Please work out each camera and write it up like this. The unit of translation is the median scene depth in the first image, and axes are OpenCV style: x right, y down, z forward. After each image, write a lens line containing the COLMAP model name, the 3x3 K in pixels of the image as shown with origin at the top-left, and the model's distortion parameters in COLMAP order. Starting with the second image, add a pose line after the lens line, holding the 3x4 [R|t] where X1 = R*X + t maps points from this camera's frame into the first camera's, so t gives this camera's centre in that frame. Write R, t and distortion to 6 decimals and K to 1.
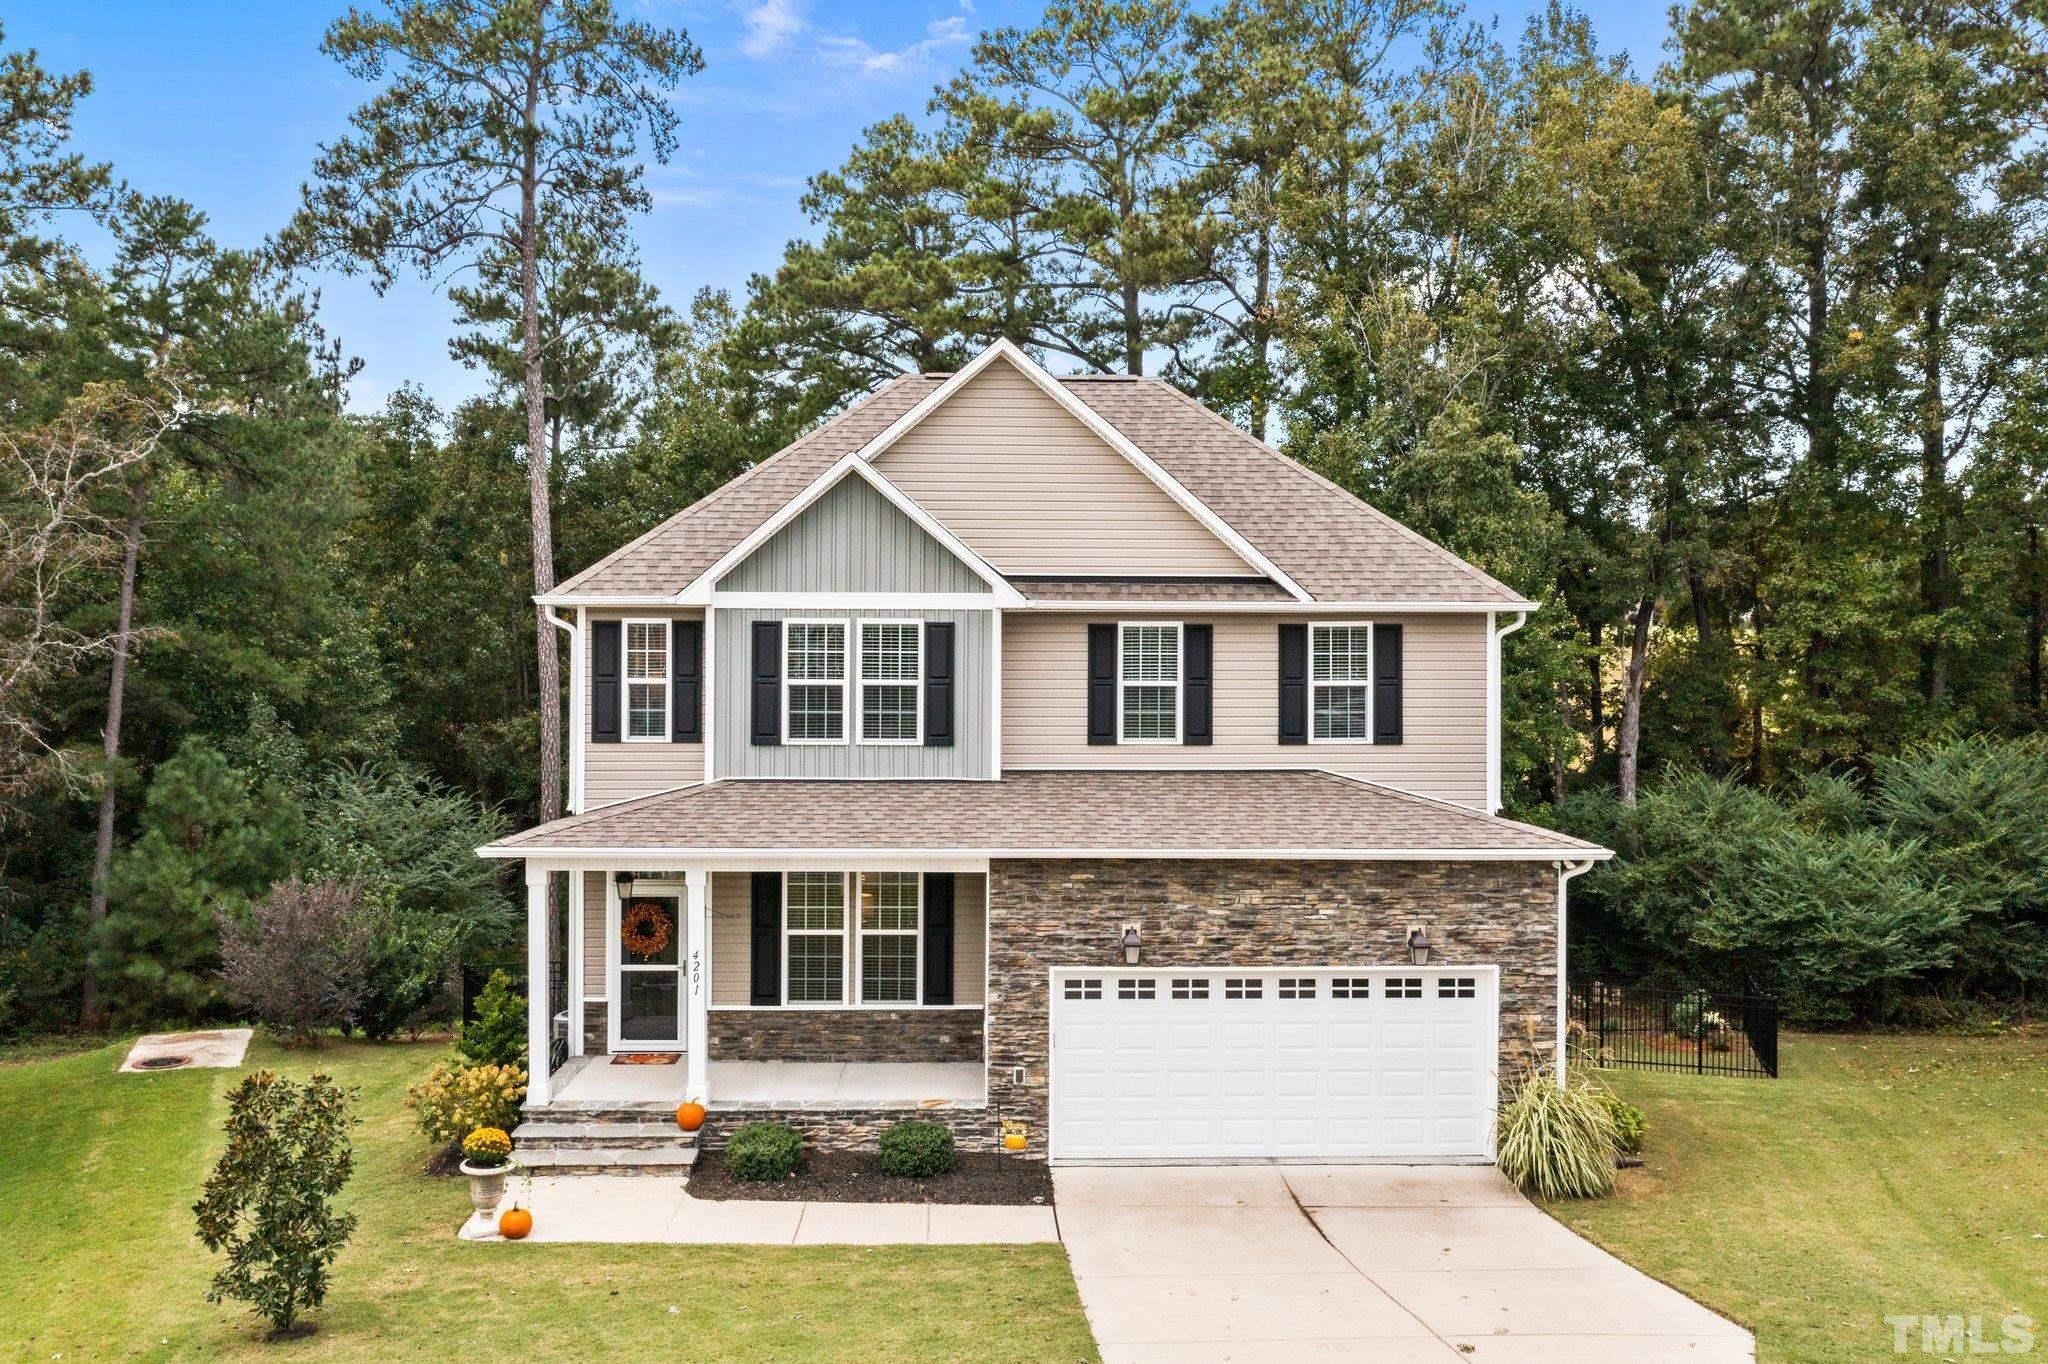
lens RADIAL K [[1626.7, 0, 1032.4], [0, 1626.7, 681.3], [0, 0, 1]] dist [-0.006135, 0.004563]
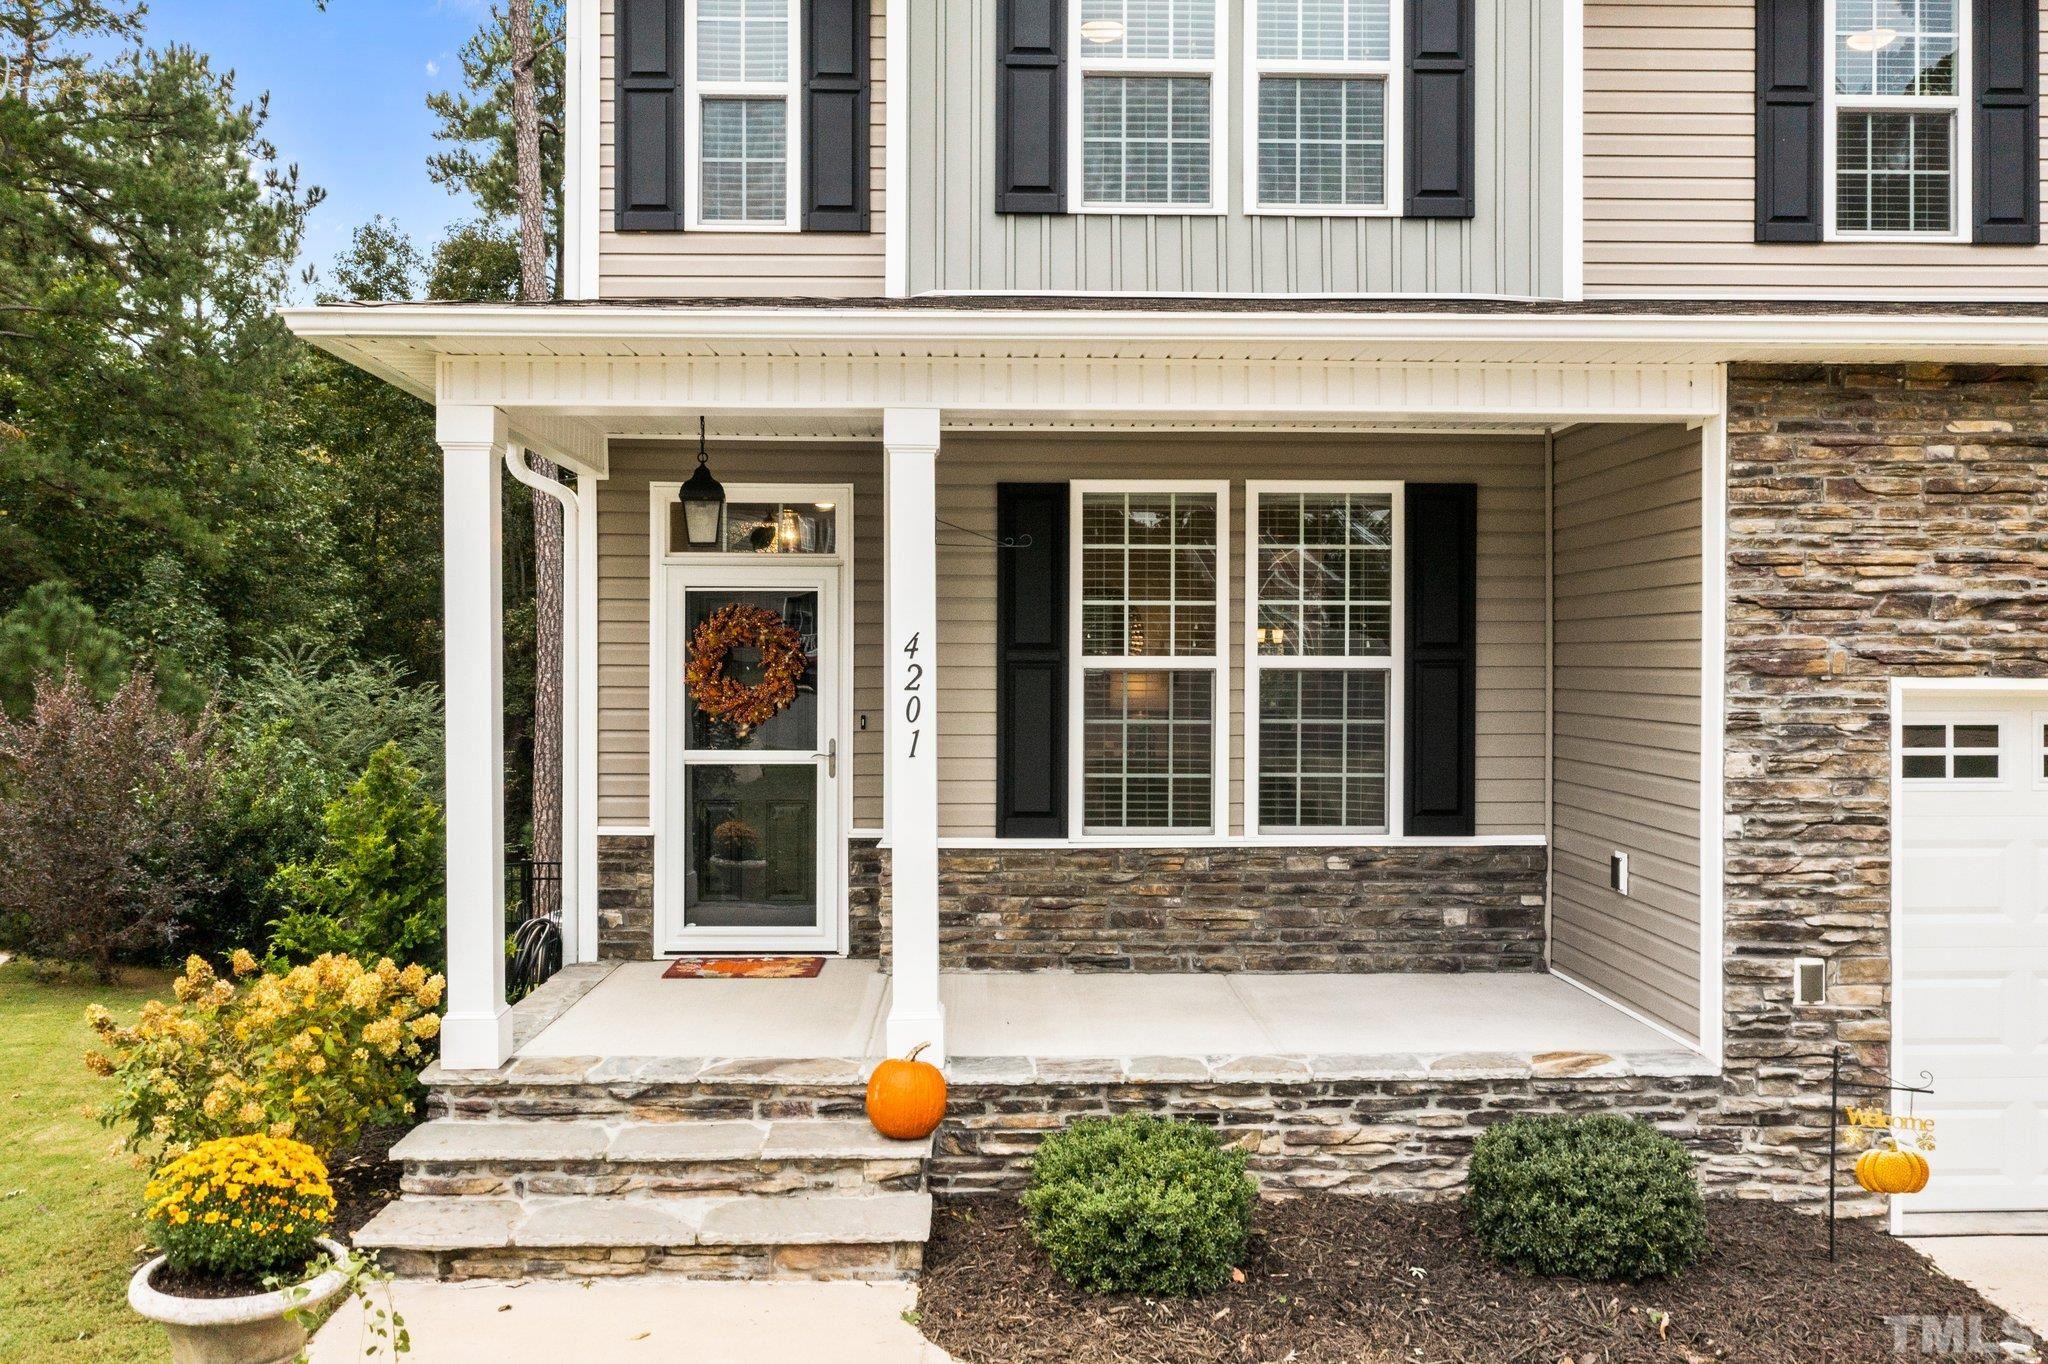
lens RADIAL K [[1628.6, 0, 1028.7], [0, 1628.6, 666.7], [0, 0, 1]] dist [-0.008655, 0.003770]
pose [[0.999952, -0.005318, -0.008252, -0.161227], [0.005252, 0.999954, -0.008026, 0.158875], [0.008295, 0.007983, 0.999934, 0.580691]]
